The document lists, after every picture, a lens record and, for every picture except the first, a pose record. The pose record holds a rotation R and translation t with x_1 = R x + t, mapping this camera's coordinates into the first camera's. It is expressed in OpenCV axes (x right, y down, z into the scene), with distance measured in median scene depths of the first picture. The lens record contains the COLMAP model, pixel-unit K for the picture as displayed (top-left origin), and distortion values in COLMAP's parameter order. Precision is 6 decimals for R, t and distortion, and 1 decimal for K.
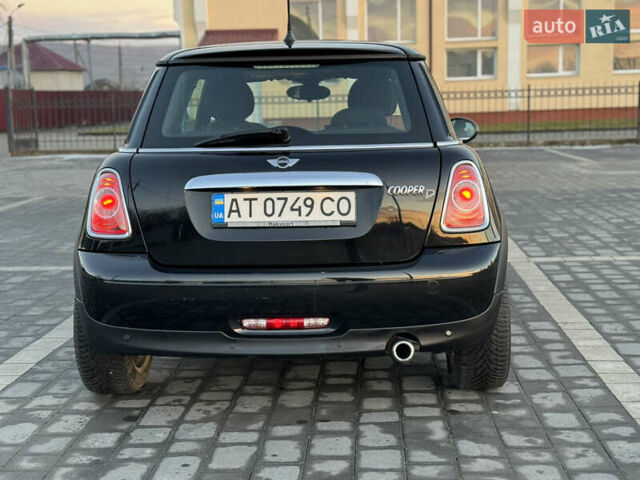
lens RADIAL K [[919.9, 0, 306.1], [0, 919.9, 242.8], [0, 0, 1]] dist [0.130483, 0.000000]
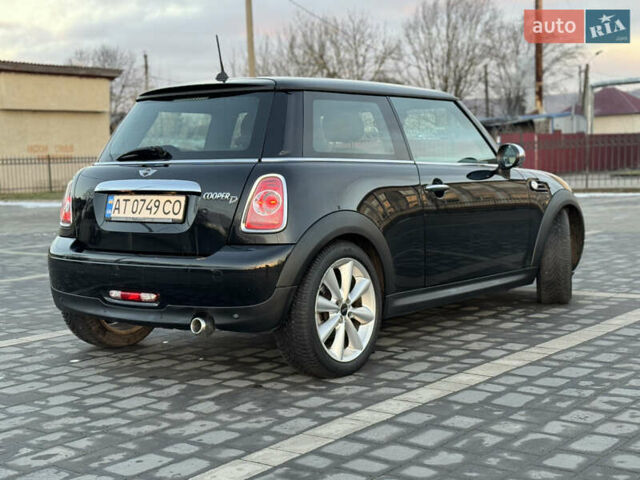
lens RADIAL K [[919.9, 0, 326.7], [0, 919.9, 241.9], [0, 0, 1]] dist [0.130483, 0.000000]
pose [[0.826328, 0.051024, -0.560873, 0.917868], [-0.077917, 0.996668, -0.024126, 0.021687], [0.557773, 0.063637, 0.827550, 0.073084]]
